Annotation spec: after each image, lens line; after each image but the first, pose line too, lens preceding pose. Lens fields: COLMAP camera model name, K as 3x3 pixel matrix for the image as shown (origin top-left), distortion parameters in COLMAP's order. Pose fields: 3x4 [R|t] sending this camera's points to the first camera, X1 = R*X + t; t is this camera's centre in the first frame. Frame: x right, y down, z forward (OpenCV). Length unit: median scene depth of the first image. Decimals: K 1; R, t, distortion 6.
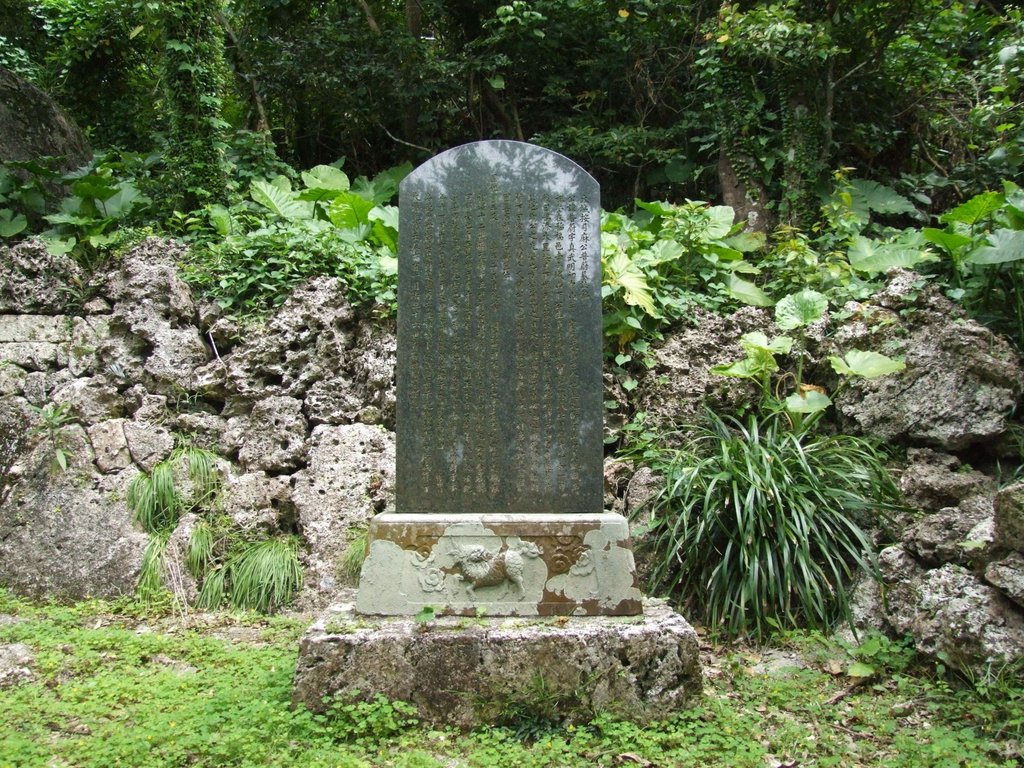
lens RADIAL K [[839.5, 0, 512.0], [0, 839.5, 384.0], [0, 0, 1]] dist [-0.148149, 0.125417]
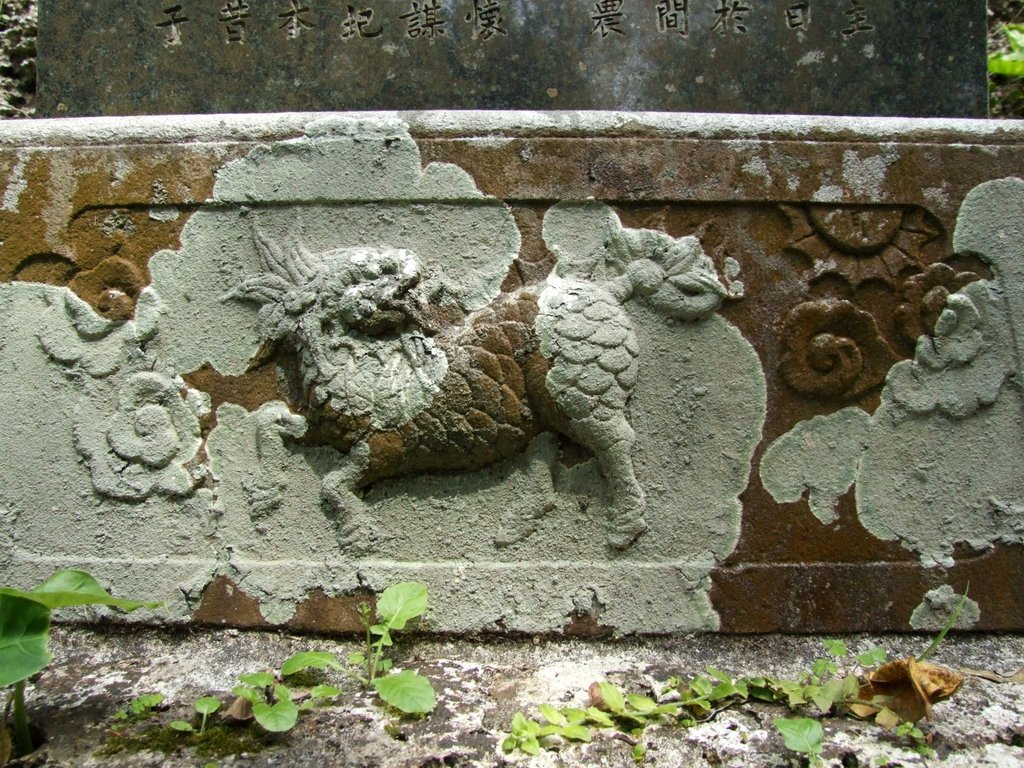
lens RADIAL K [[839.5, 0, 512.0], [0, 839.5, 384.0], [0, 0, 1]] dist [-0.148149, 0.125417]
pose [[0.999683, 0.002211, -0.025064, -0.008917], [-0.000288, 0.997071, 0.076480, 0.209542], [0.025160, -0.076448, 0.996756, 0.818667]]
